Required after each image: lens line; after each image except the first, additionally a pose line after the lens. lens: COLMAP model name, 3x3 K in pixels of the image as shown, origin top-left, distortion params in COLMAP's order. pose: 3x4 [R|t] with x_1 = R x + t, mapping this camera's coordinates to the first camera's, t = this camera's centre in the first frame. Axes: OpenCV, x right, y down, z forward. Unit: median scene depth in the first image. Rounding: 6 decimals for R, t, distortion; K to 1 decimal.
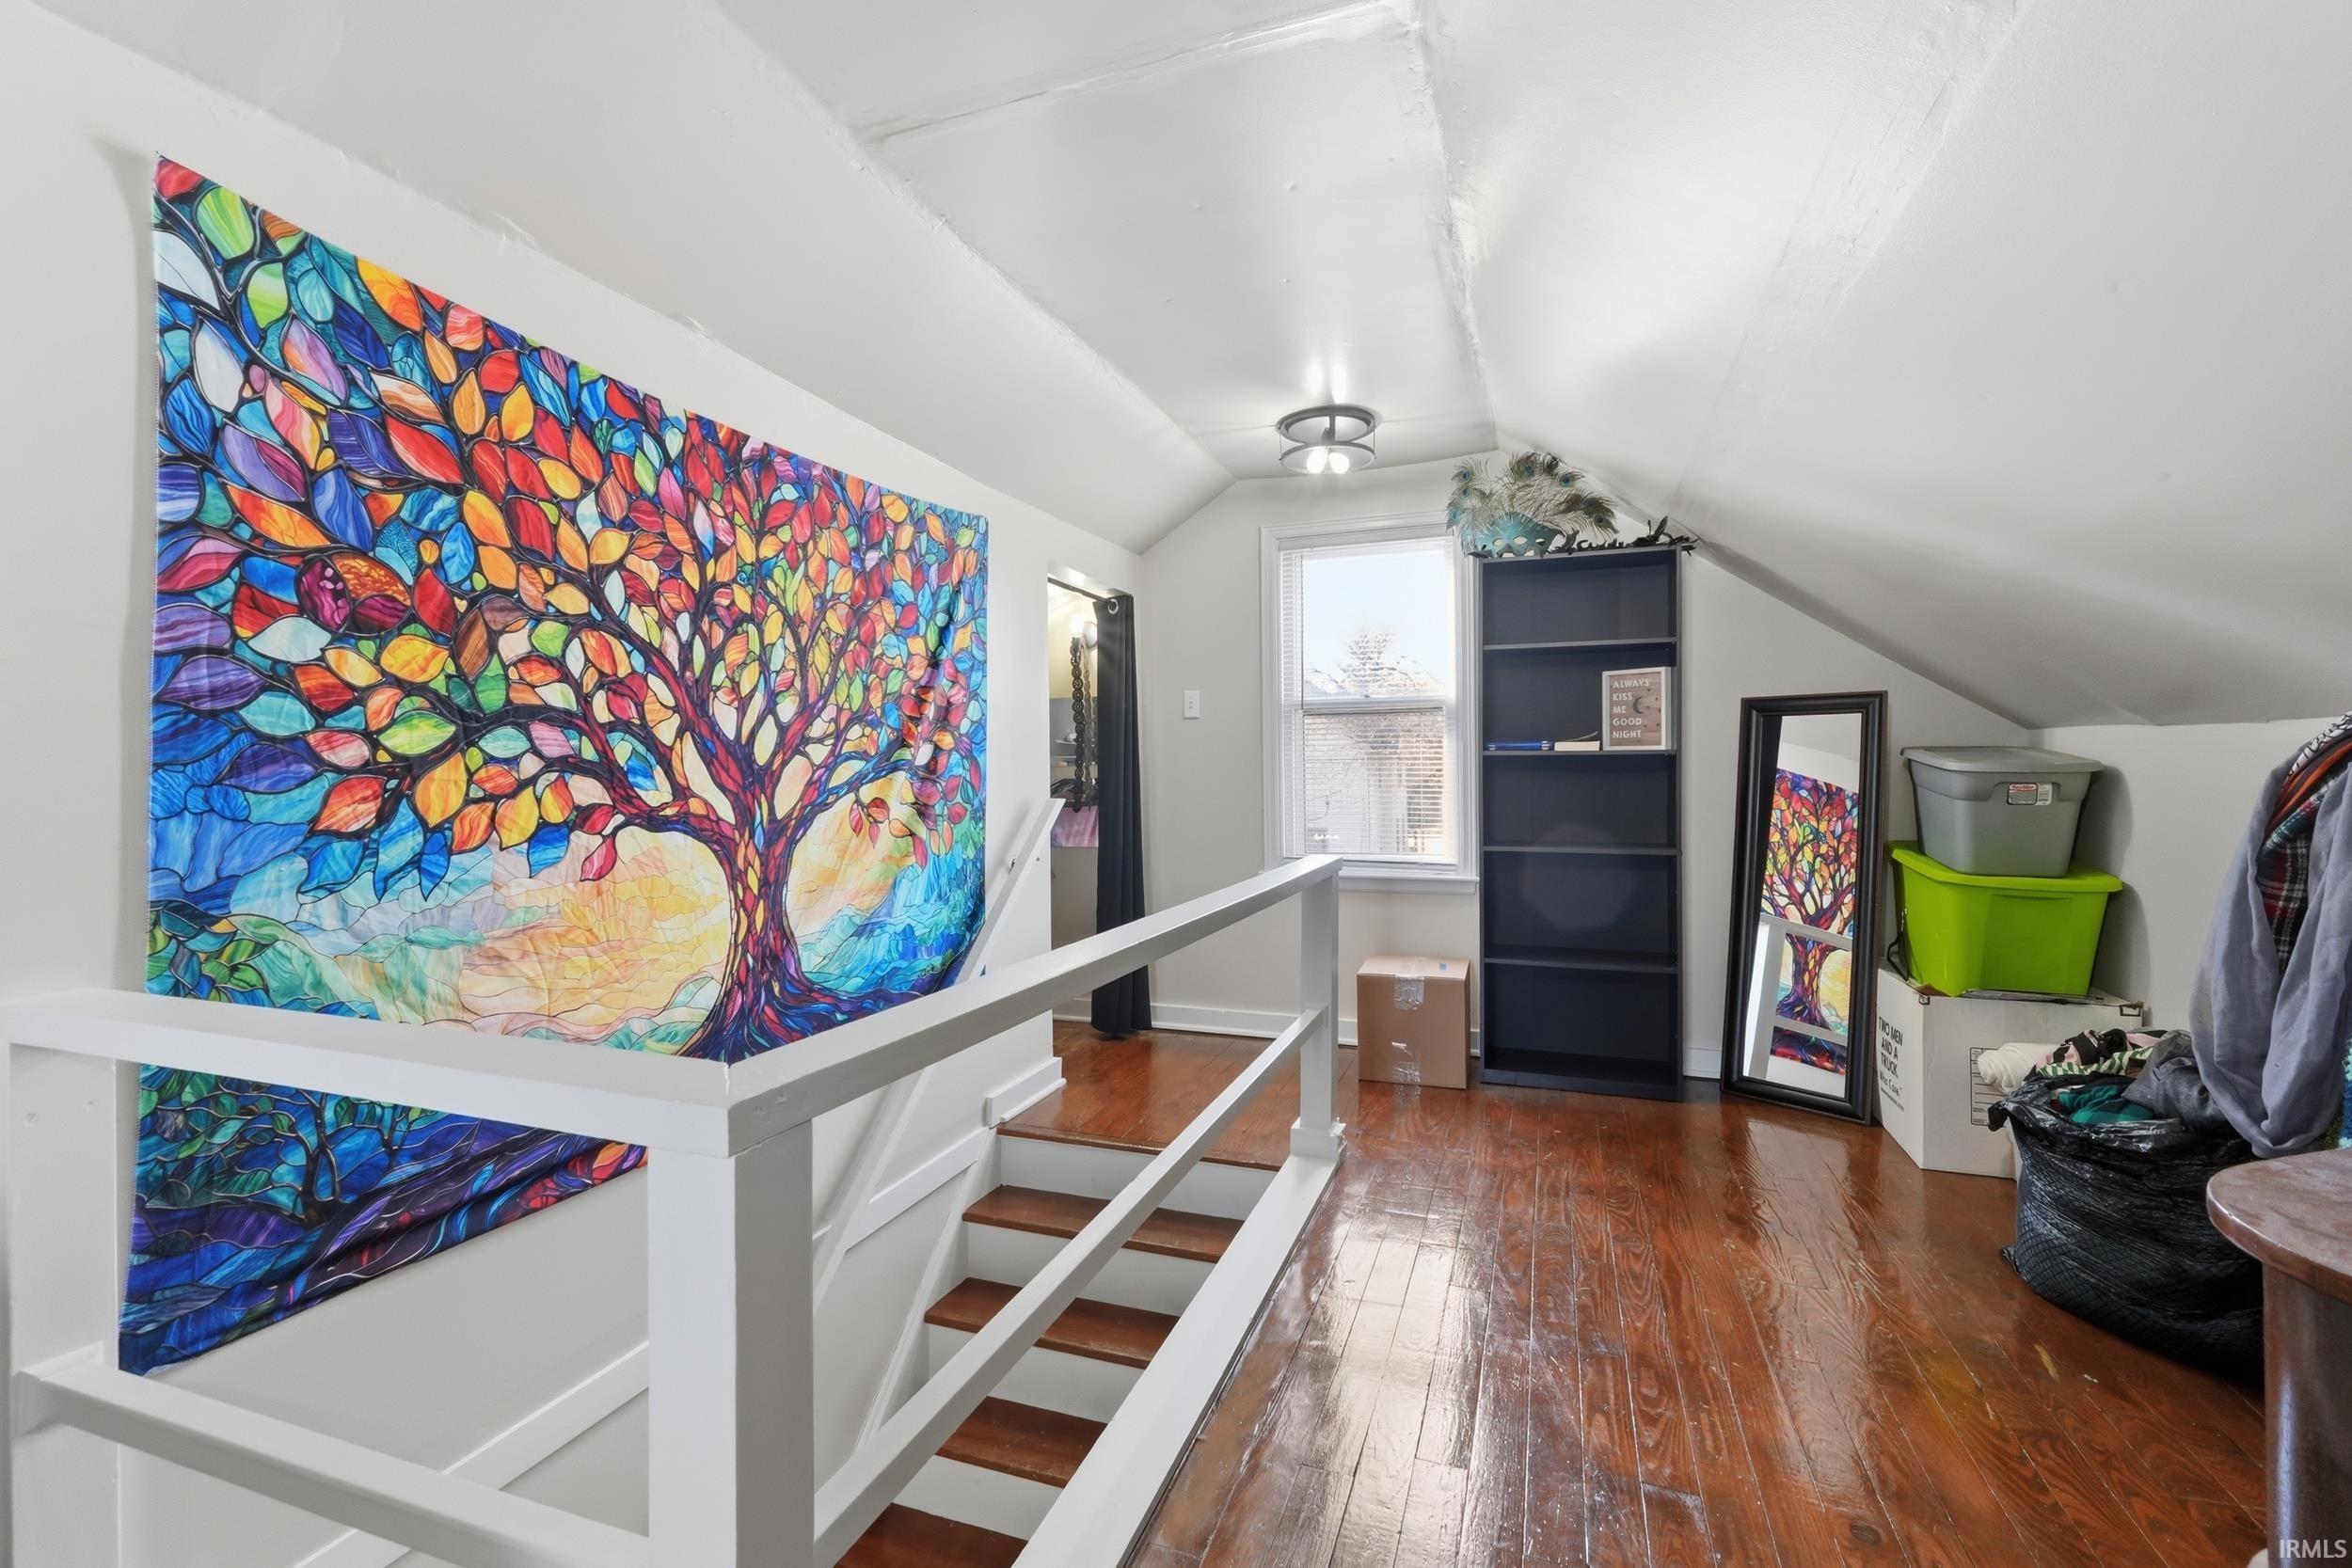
lens RADIAL K [[1024.0, 0, 1172.3], [0, 1024.0, 767.4], [0, 0, 1]] dist [0.002539, 0.000388]
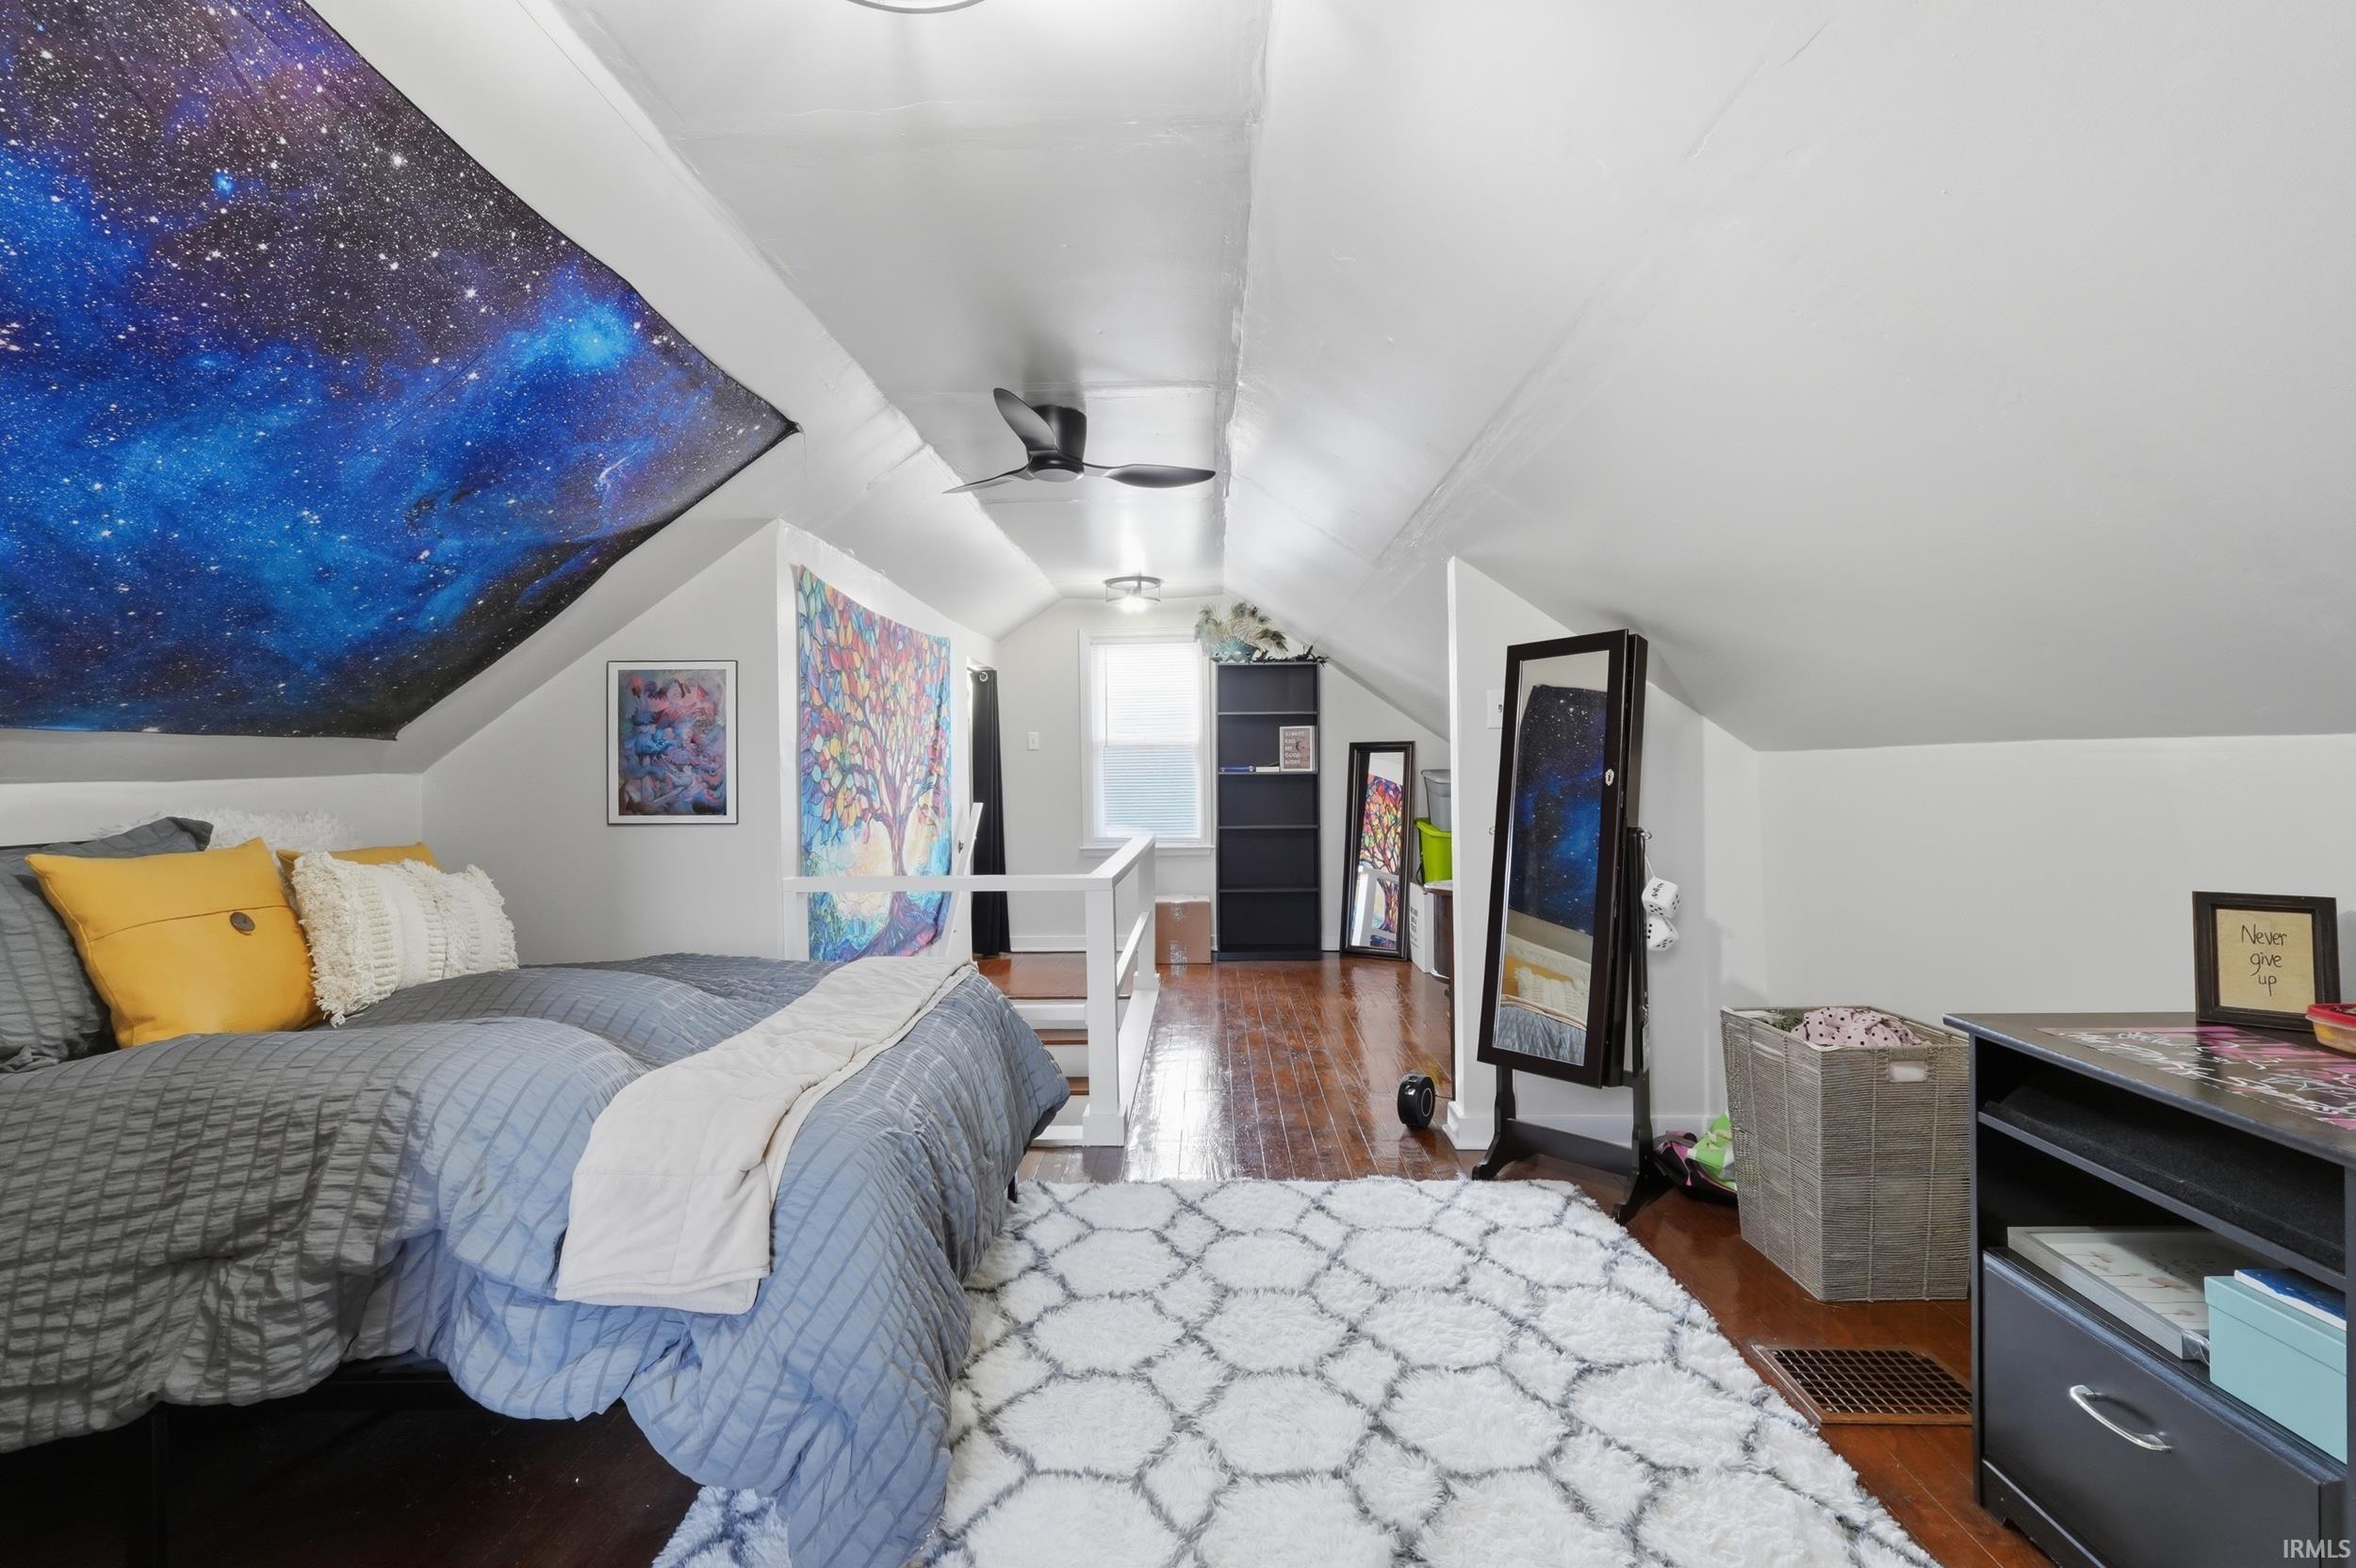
lens RADIAL K [[1021.5, 0, 1186.0], [0, 1021.5, 786.1], [0, 0, 1]] dist [0.000736, -0.000068]
pose [[0.945194, -0.009415, 0.326373, -0.324763], [0.003981, 0.999842, 0.017312, -0.023237], [-0.326484, -0.015063, 0.945083, -0.645441]]
